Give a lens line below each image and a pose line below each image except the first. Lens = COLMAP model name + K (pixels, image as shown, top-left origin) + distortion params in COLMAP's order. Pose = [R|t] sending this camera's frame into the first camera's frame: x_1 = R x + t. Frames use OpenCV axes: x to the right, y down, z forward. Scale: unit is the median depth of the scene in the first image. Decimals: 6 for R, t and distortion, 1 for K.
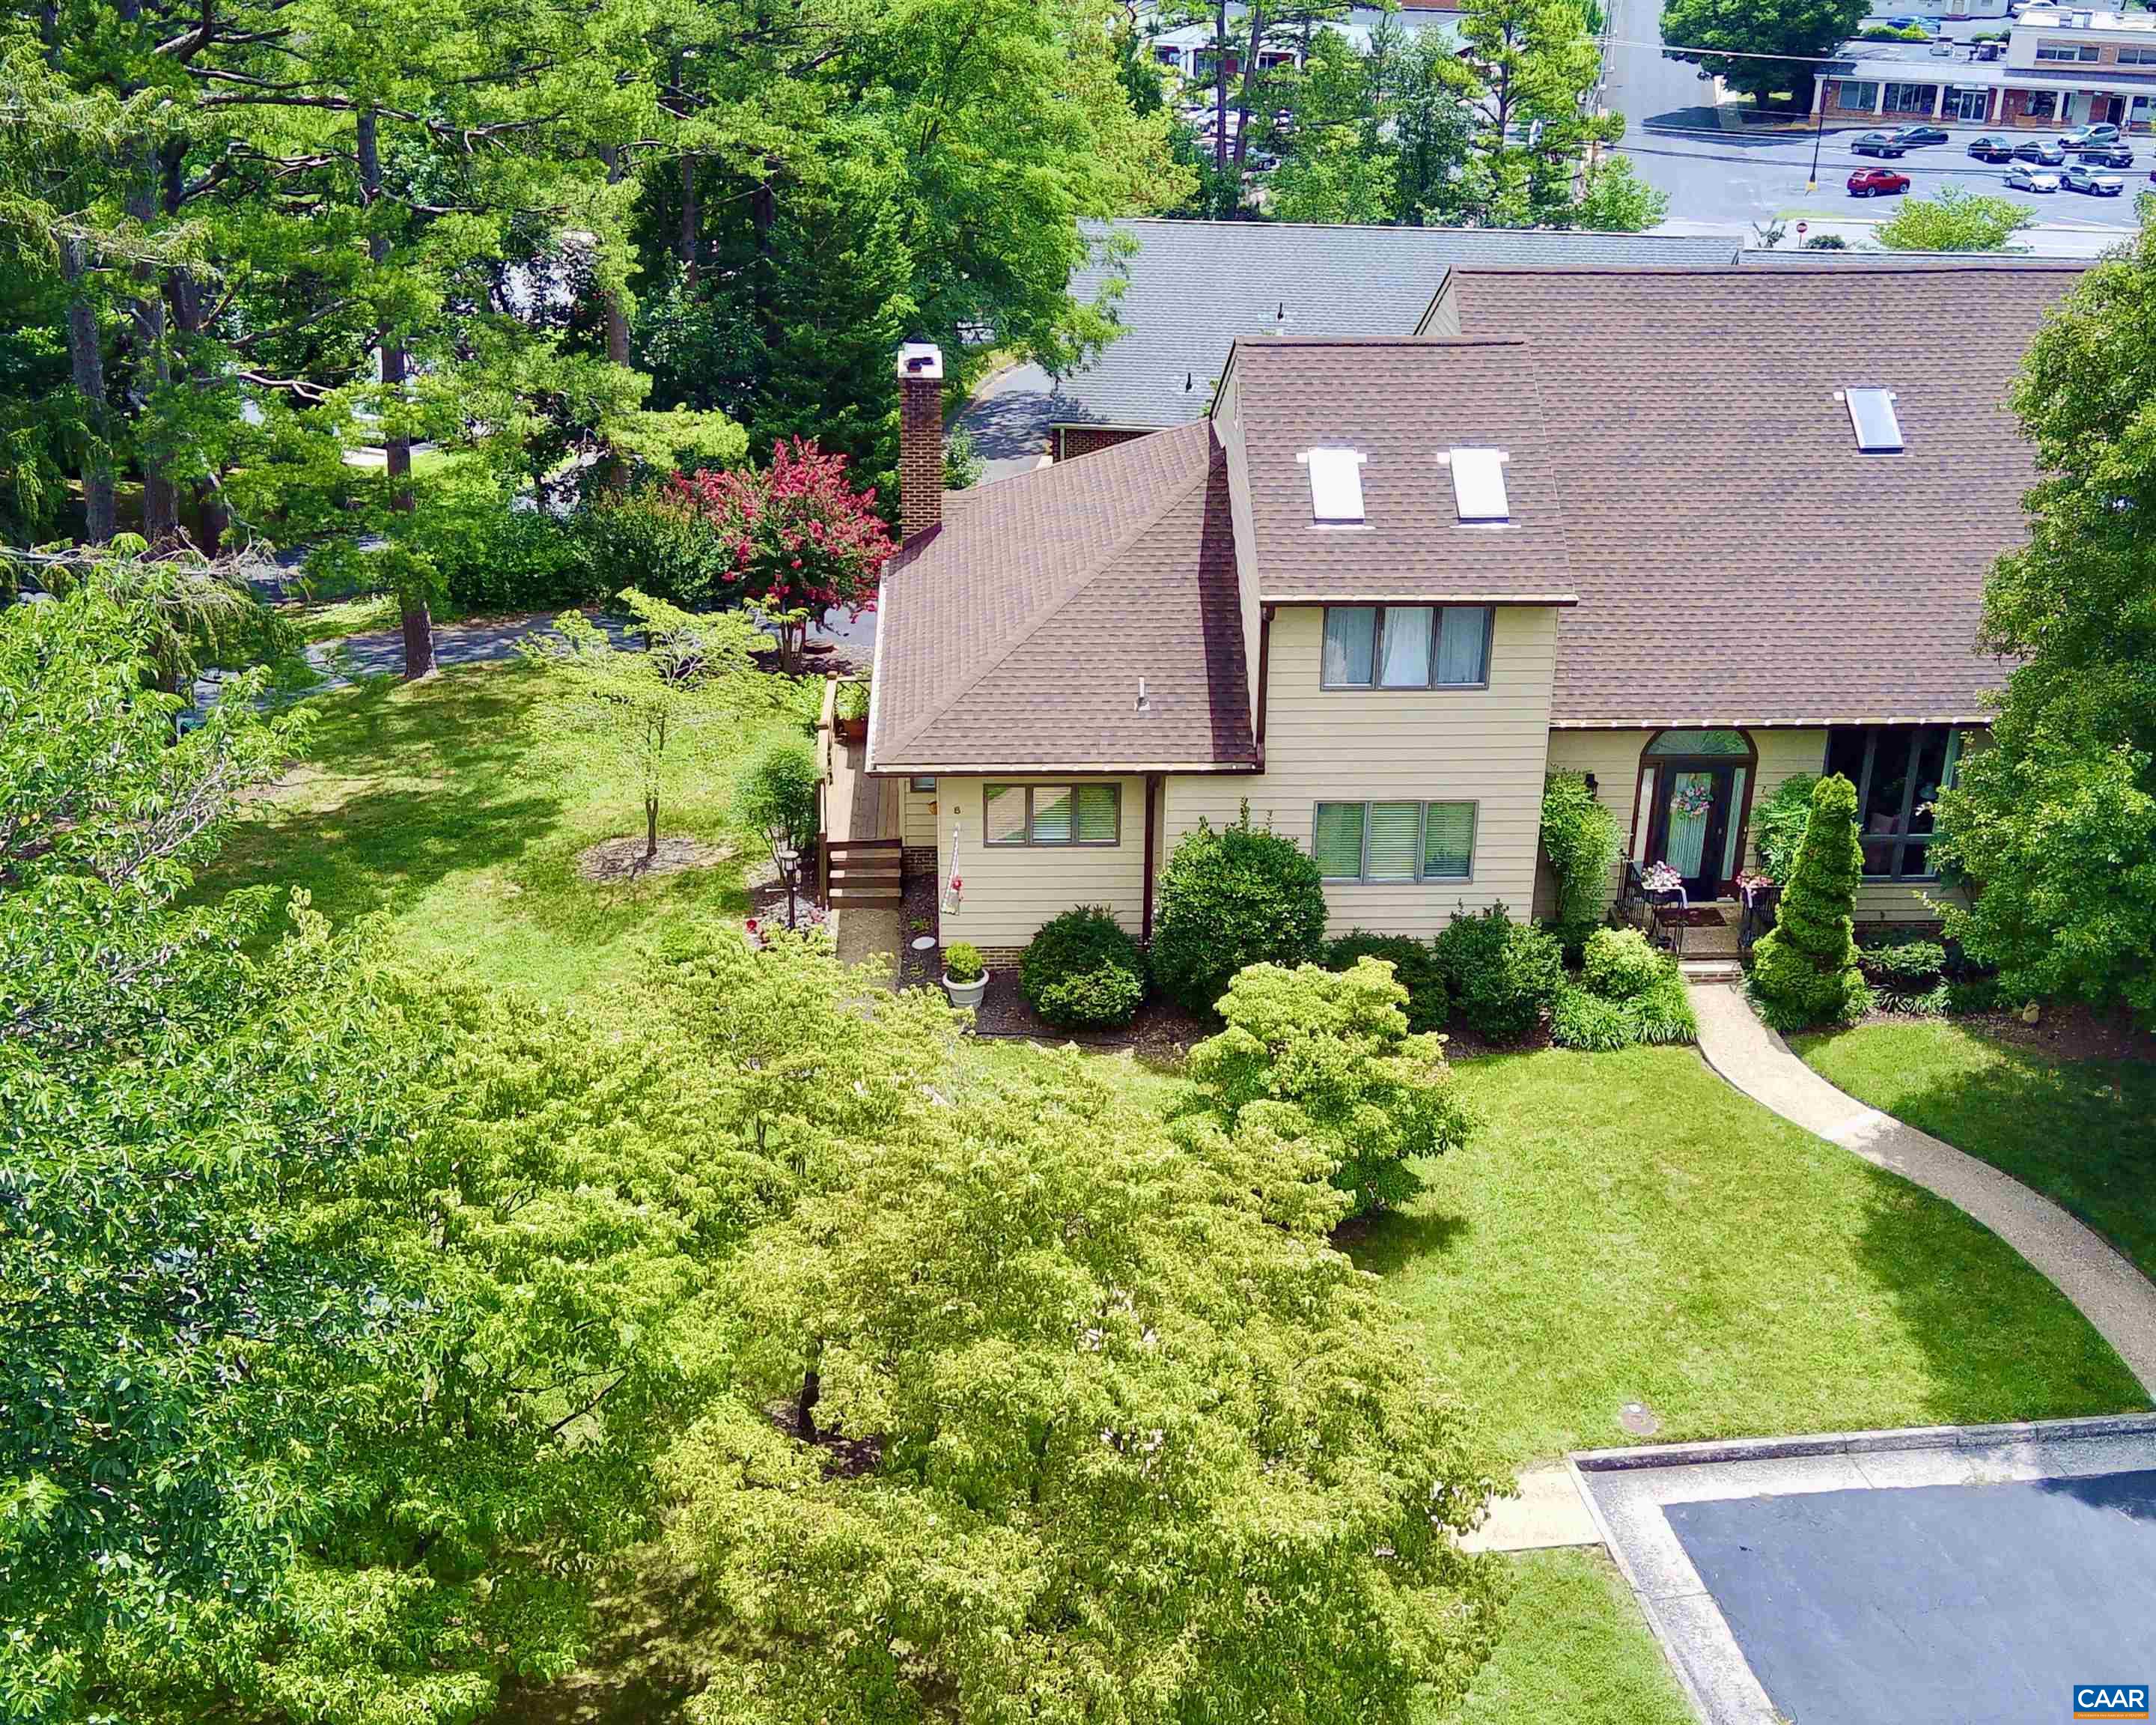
lens RADIAL K [[2561.6, 0, 1084.2], [0, 2561.6, 901.6], [0, 0, 1]] dist [0.103526, -0.109982]
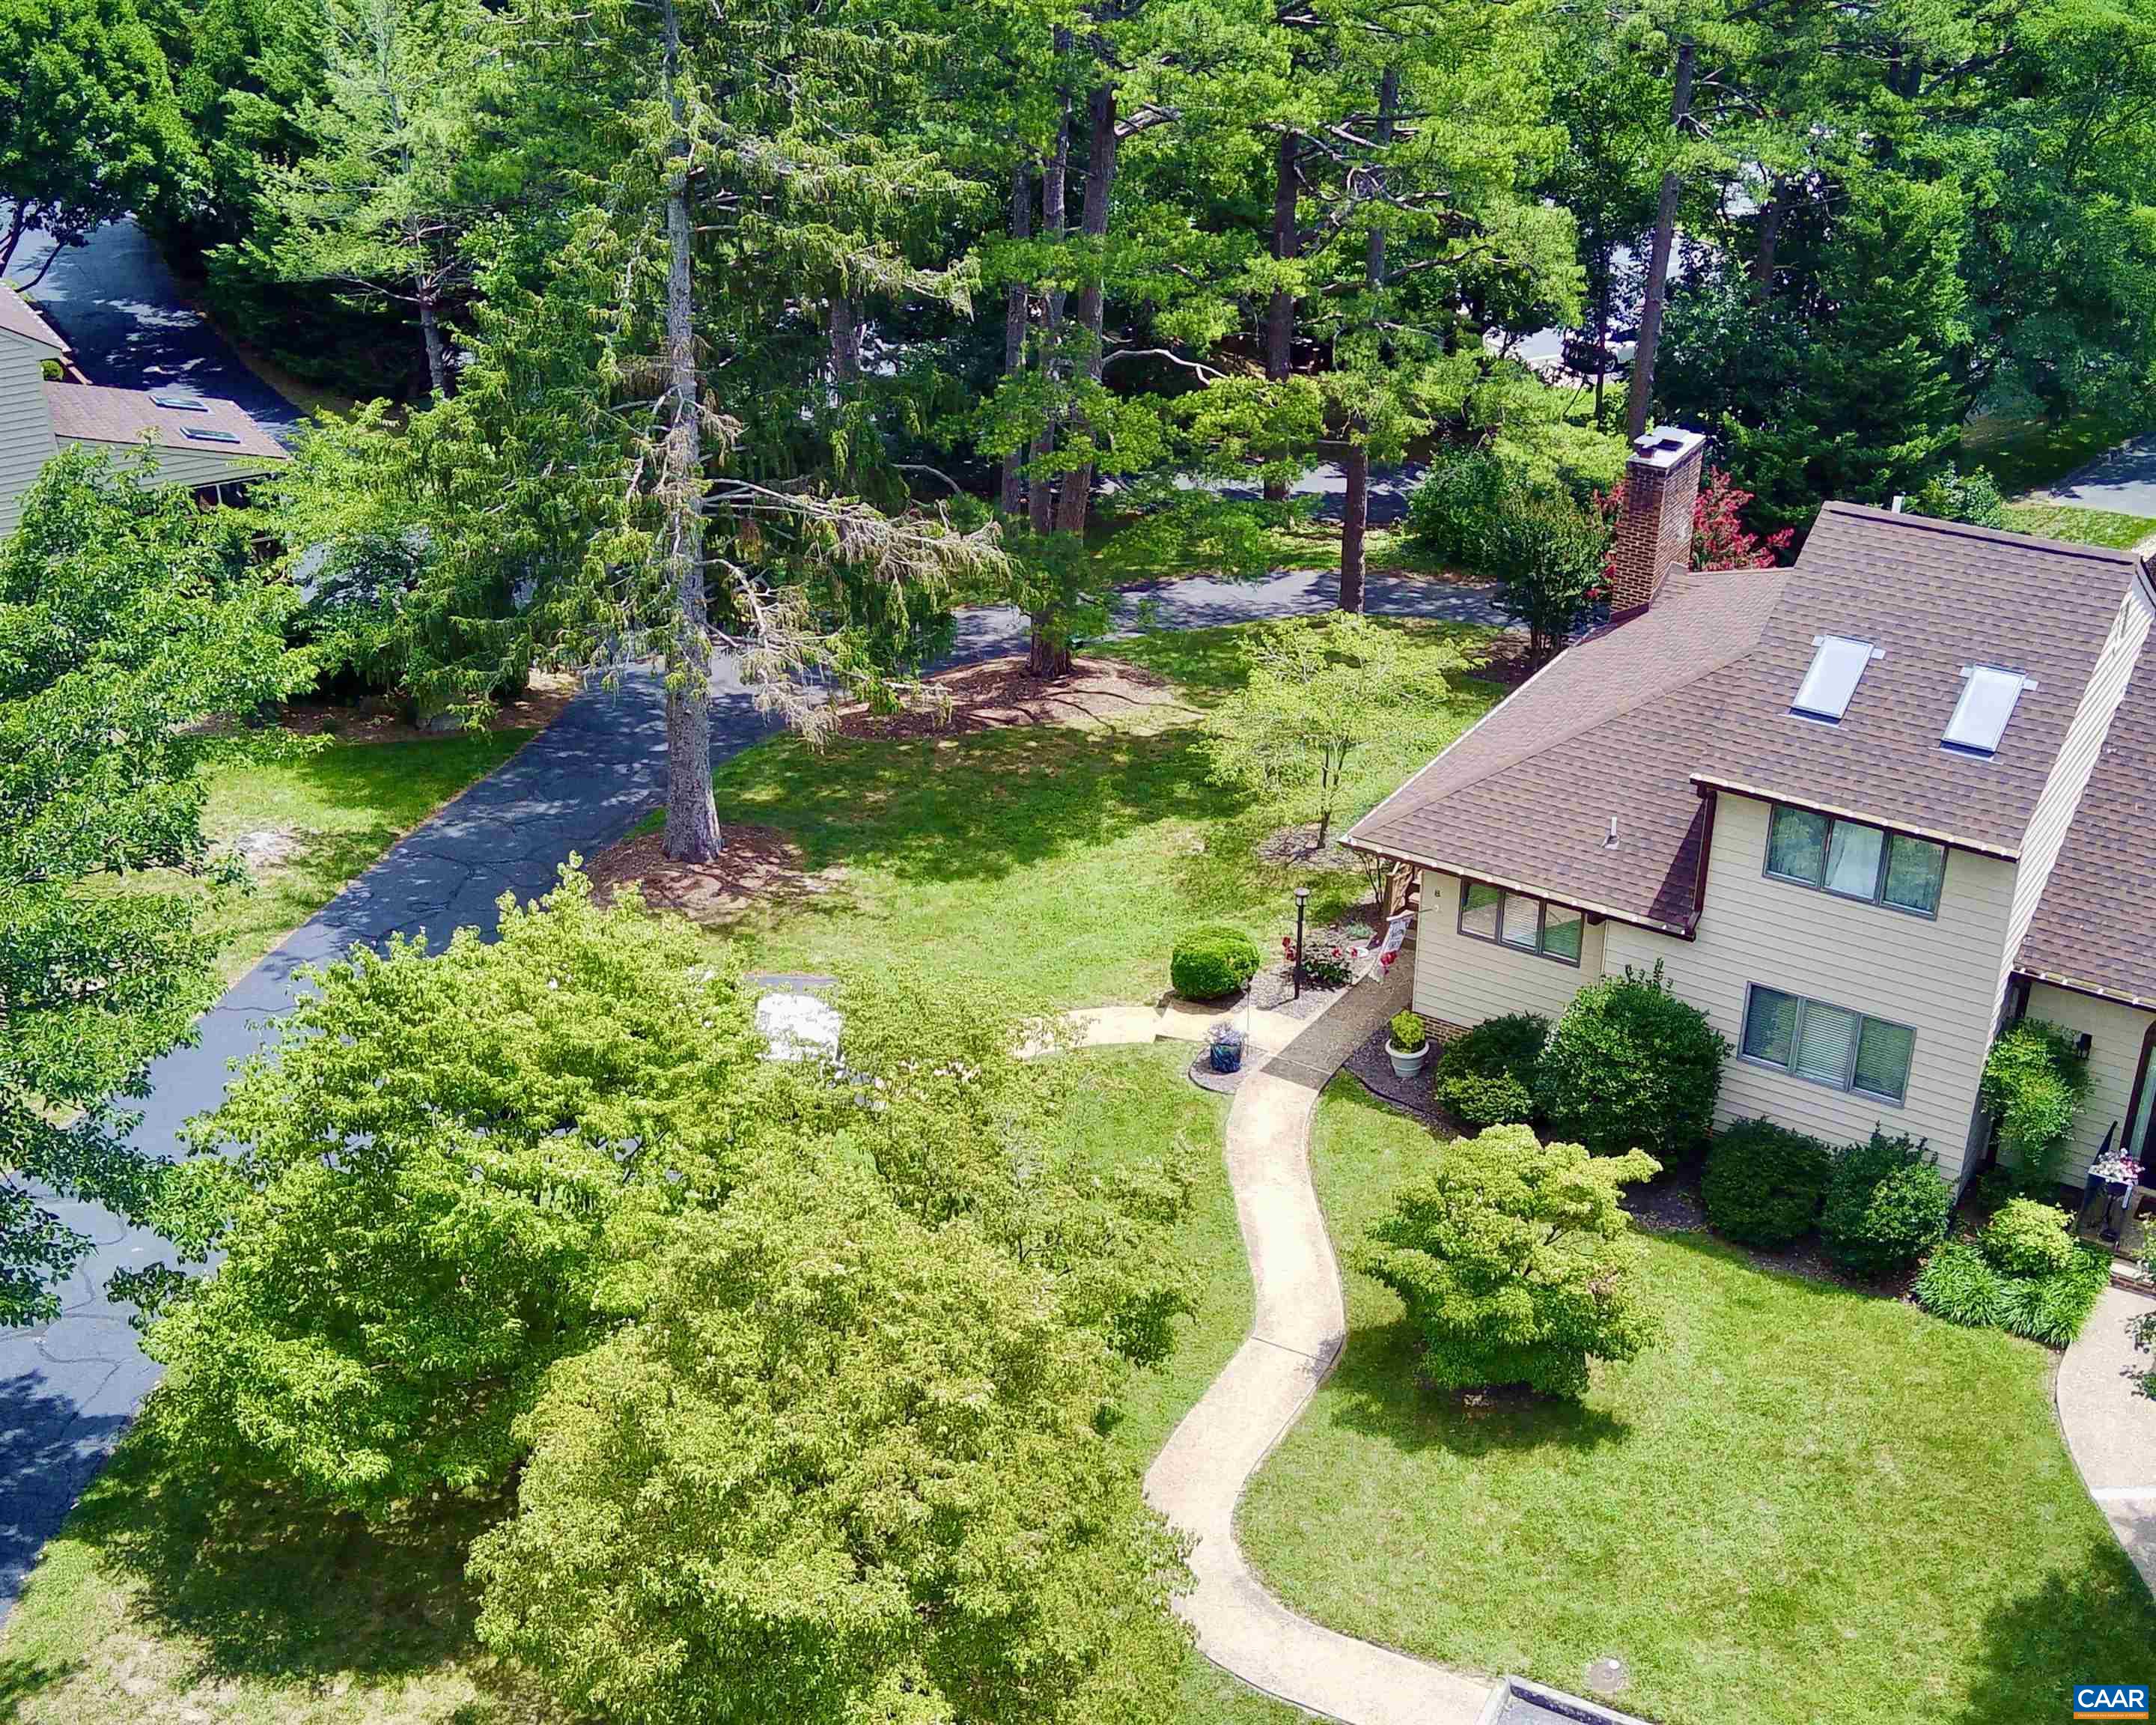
lens RADIAL K [[2561.6, 0, 1084.2], [0, 2561.6, 901.6], [0, 0, 1]] dist [0.103526, -0.109982]
pose [[0.817282, 0.264533, -0.511930, 0.382215], [-0.230873, 0.964300, 0.129706, -0.138850], [0.527965, 0.012185, 0.849179, 0.018289]]
